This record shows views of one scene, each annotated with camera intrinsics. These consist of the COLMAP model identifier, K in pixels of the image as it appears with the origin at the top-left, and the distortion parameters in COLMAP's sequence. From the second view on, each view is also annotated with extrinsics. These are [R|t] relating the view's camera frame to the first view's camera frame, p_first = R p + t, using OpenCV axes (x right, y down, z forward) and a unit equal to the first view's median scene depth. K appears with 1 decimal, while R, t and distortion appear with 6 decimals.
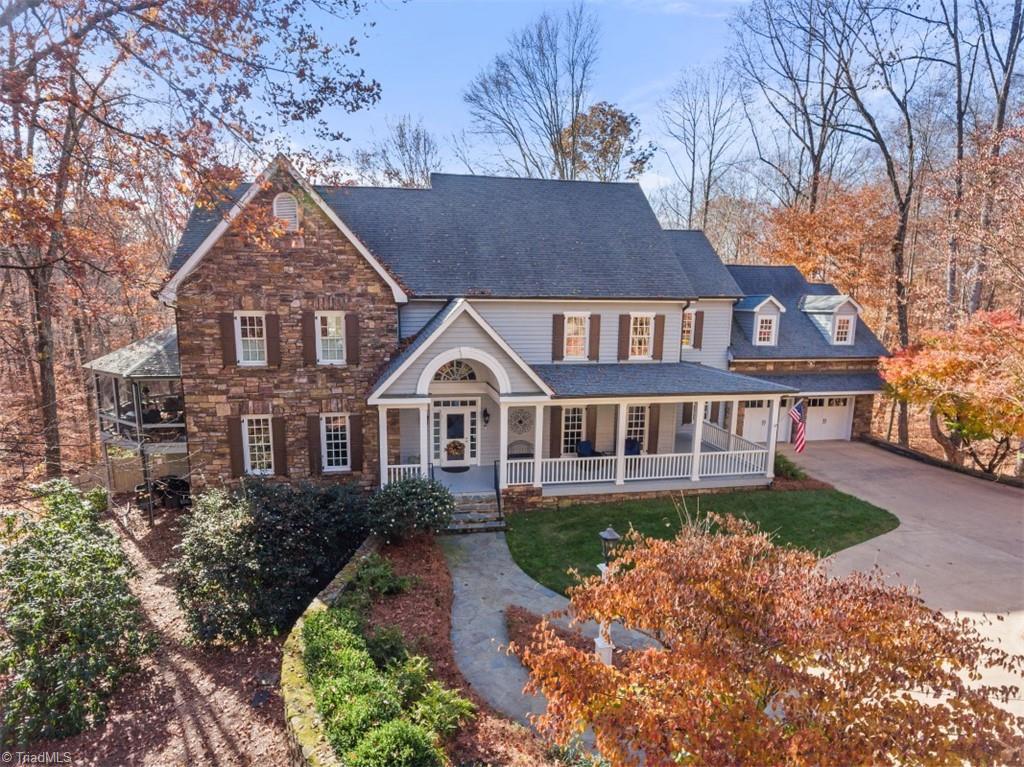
lens RADIAL K [[594.8, 0, 517.3], [0, 594.8, 383.4], [0, 0, 1]] dist [-0.029718, -0.000985]
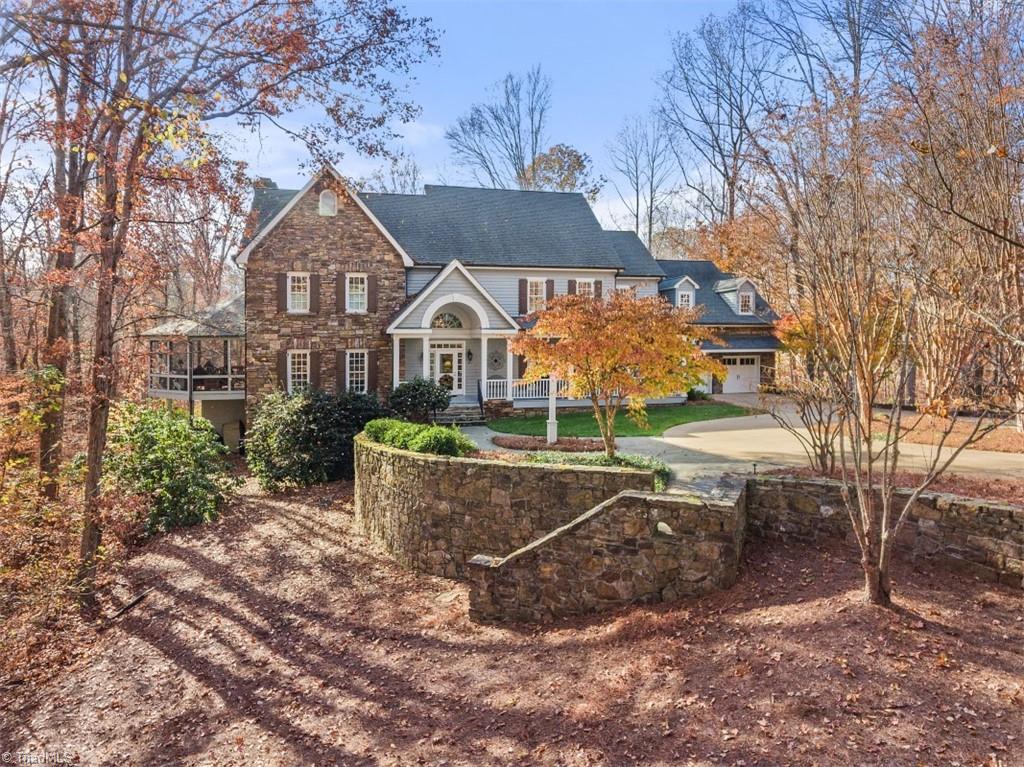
lens RADIAL K [[711.6, 0, 509.6], [0, 711.6, 385.7], [0, 0, 1]] dist [-0.063060, 0.000057]
pose [[0.999094, -0.010033, 0.041360, -0.030531], [0.015805, 0.989786, -0.141681, 0.351912], [-0.039516, 0.142206, 0.989048, -0.562995]]
